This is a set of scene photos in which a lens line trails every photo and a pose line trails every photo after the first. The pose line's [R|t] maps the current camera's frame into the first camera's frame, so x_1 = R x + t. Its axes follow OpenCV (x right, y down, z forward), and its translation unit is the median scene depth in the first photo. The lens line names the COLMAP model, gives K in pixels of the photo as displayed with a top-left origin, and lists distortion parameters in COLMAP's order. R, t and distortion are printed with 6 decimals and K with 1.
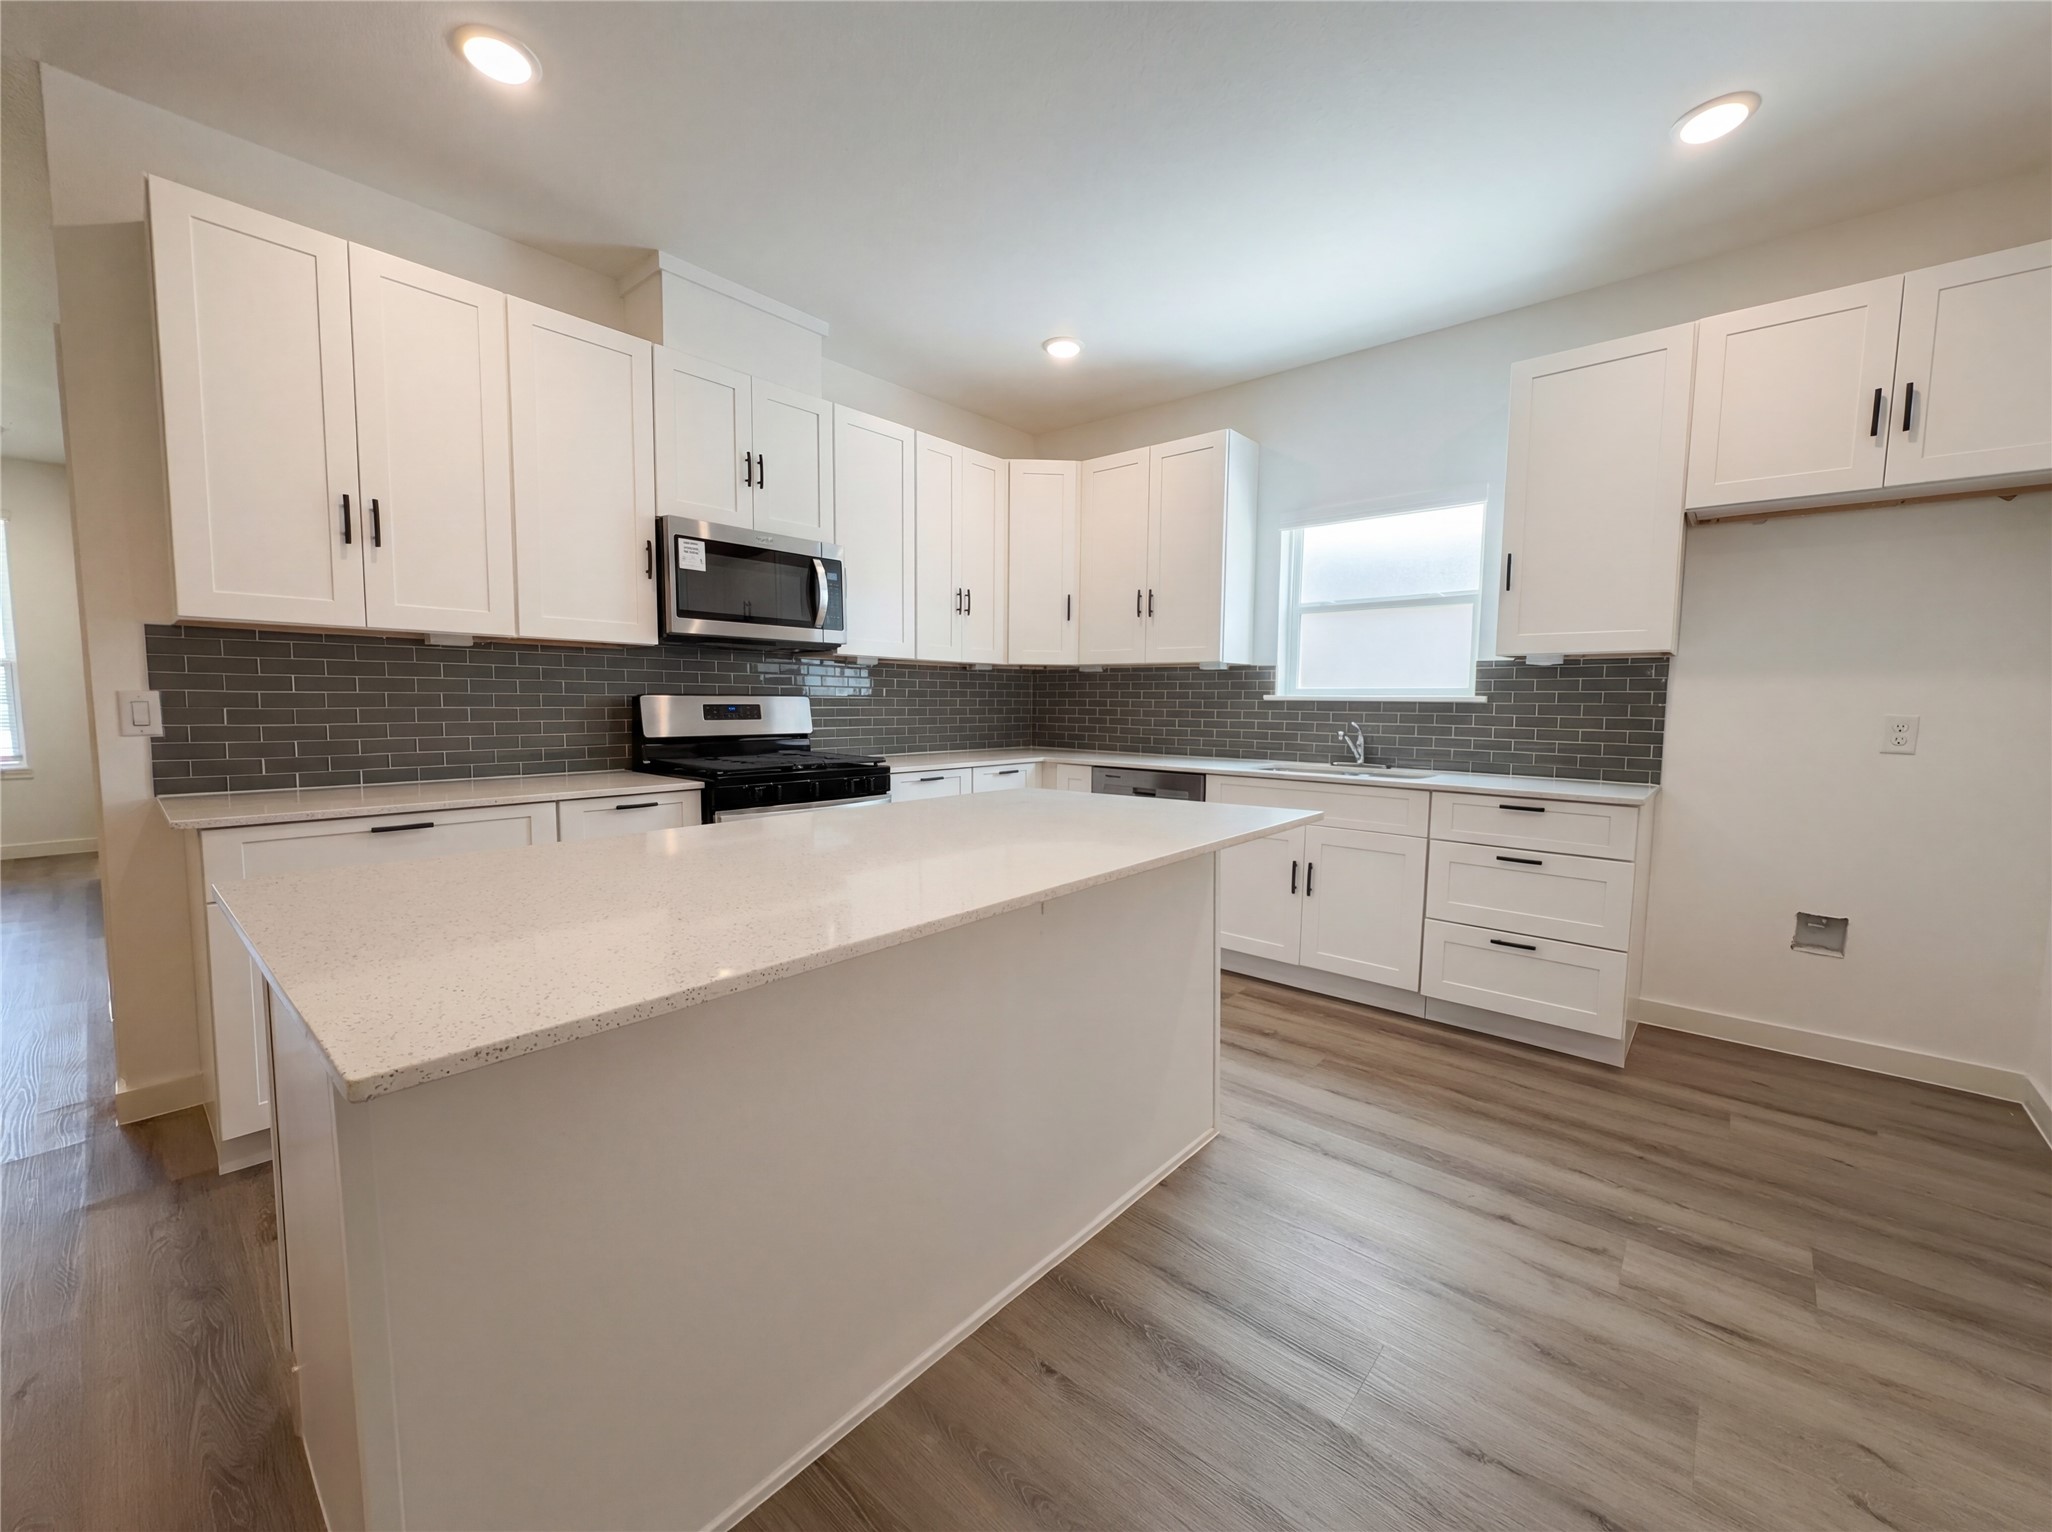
lens RADIAL K [[822.8, 0, 1021.3], [0, 822.8, 766.3], [0, 0, 1]] dist [0.002524, 0.000076]
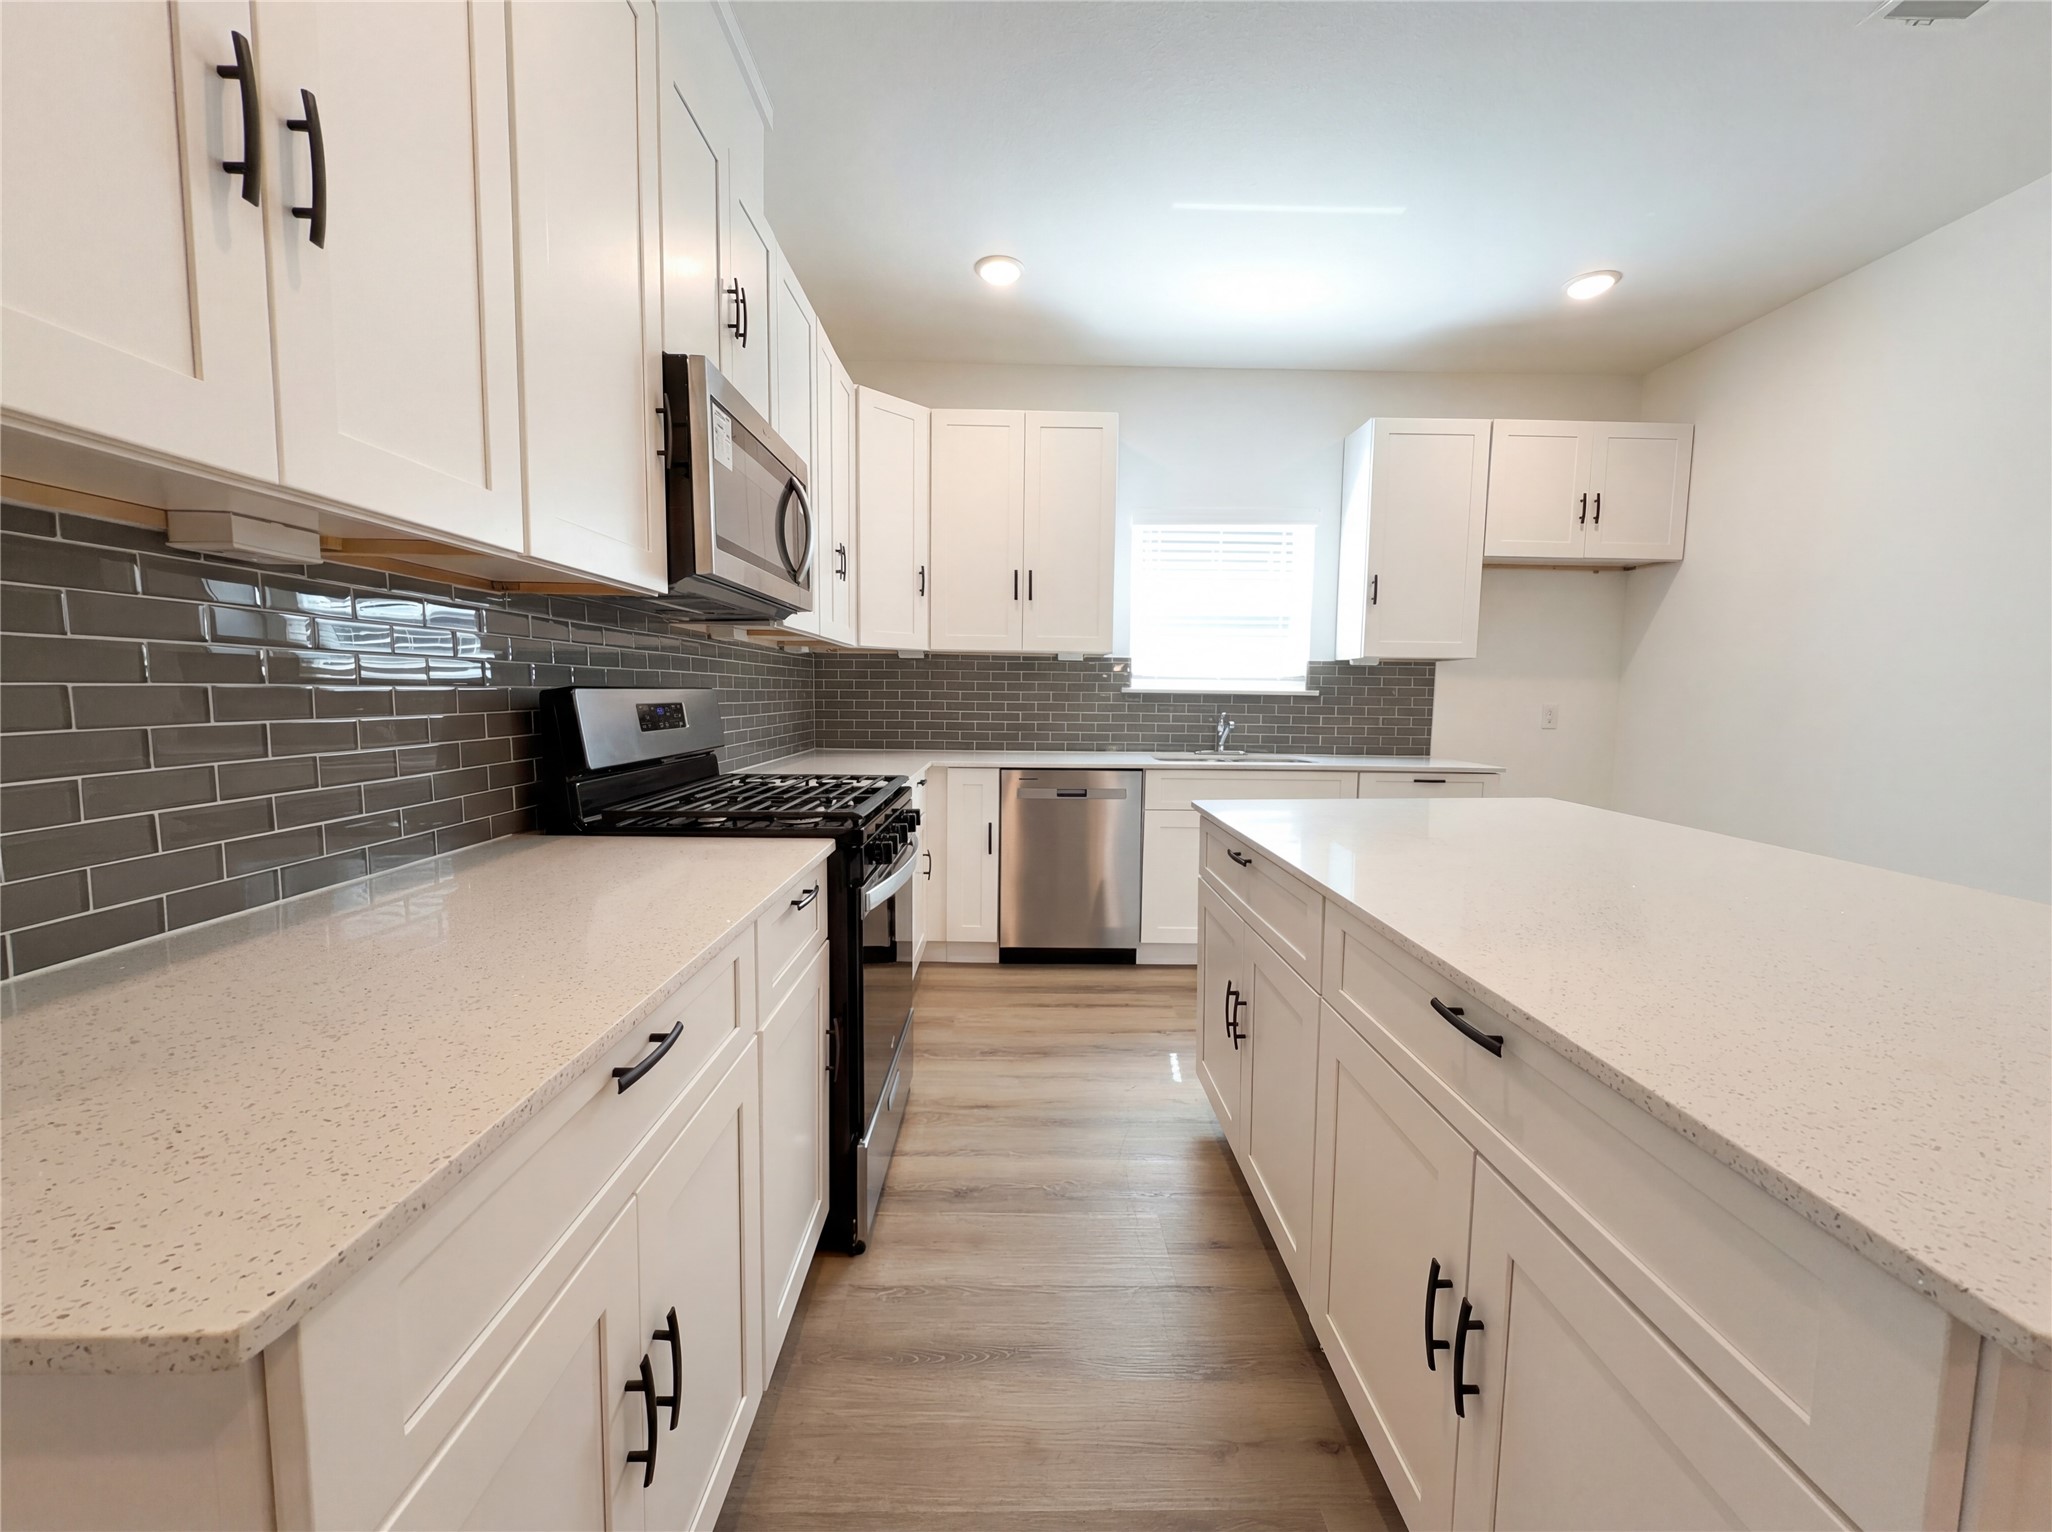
lens RADIAL K [[822.8, 0, 1030.7], [0, 822.8, 765.1], [0, 0, 1]] dist [0.002524, 0.000076]
pose [[0.744244, -0.060108, 0.665197, -0.598250], [0.047791, 0.998182, 0.036727, -0.043064], [-0.666195, 0.004457, 0.745764, 0.416461]]
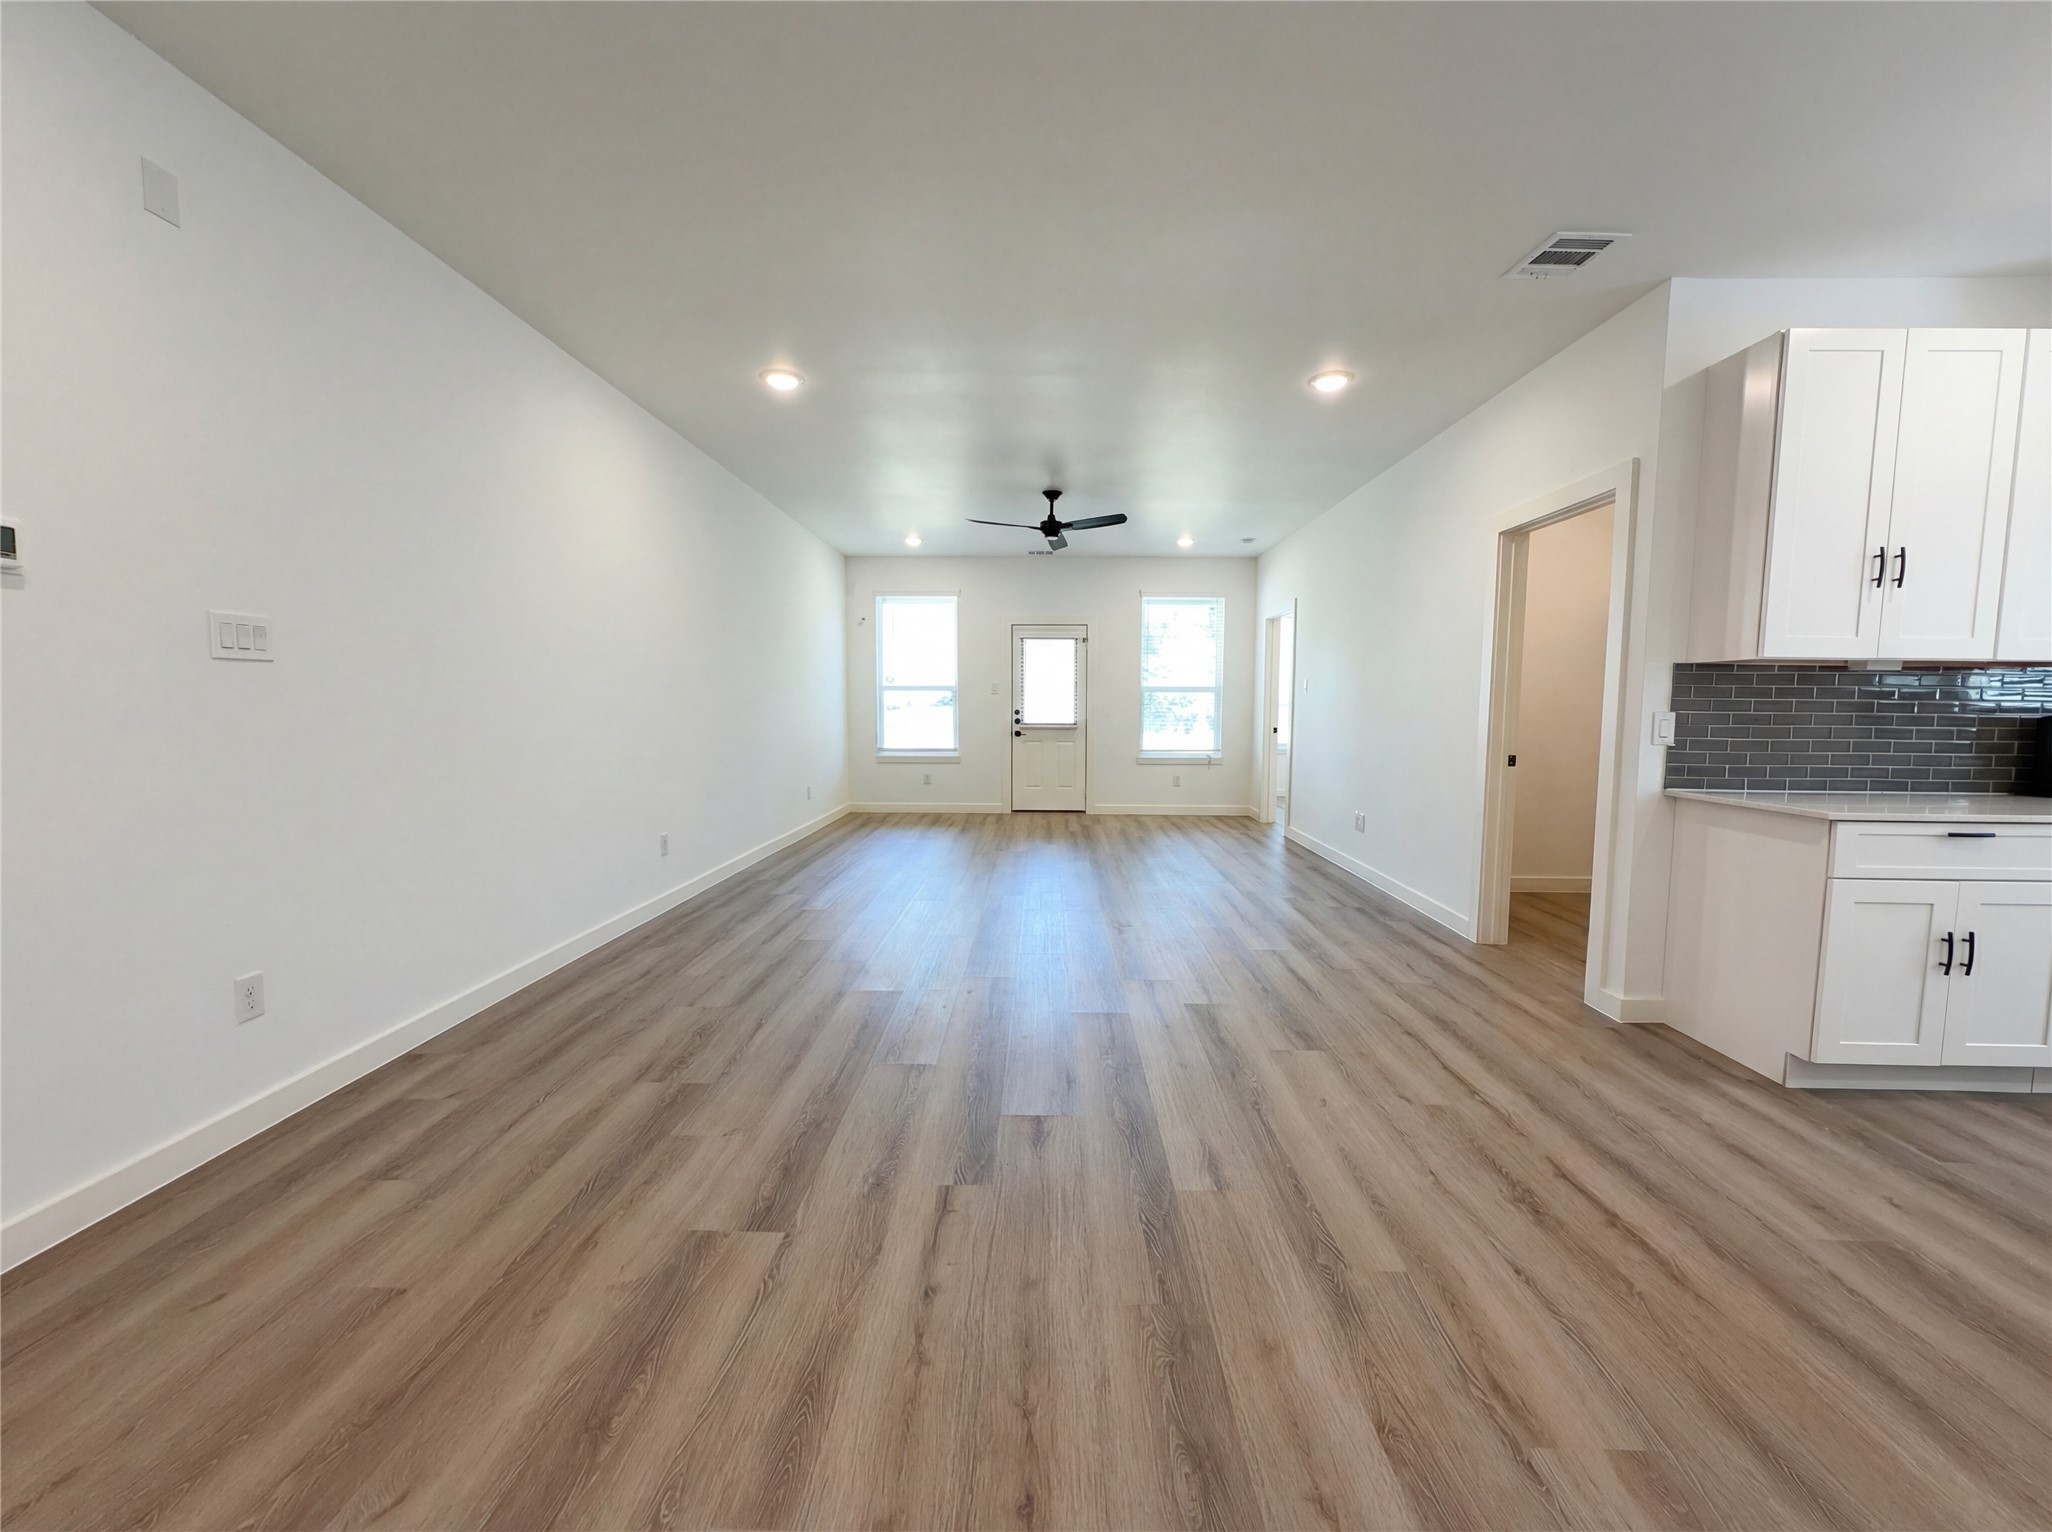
lens RADIAL K [[822.8, 0, 1027.5], [0, 822.8, 763.9], [0, 0, 1]] dist [0.002524, 0.000076]
pose [[0.644459, 0.053726, -0.762749, -0.503566], [-0.066443, 0.997690, 0.014135, 0.032348], [0.761747, 0.041570, 0.646540, -0.495087]]
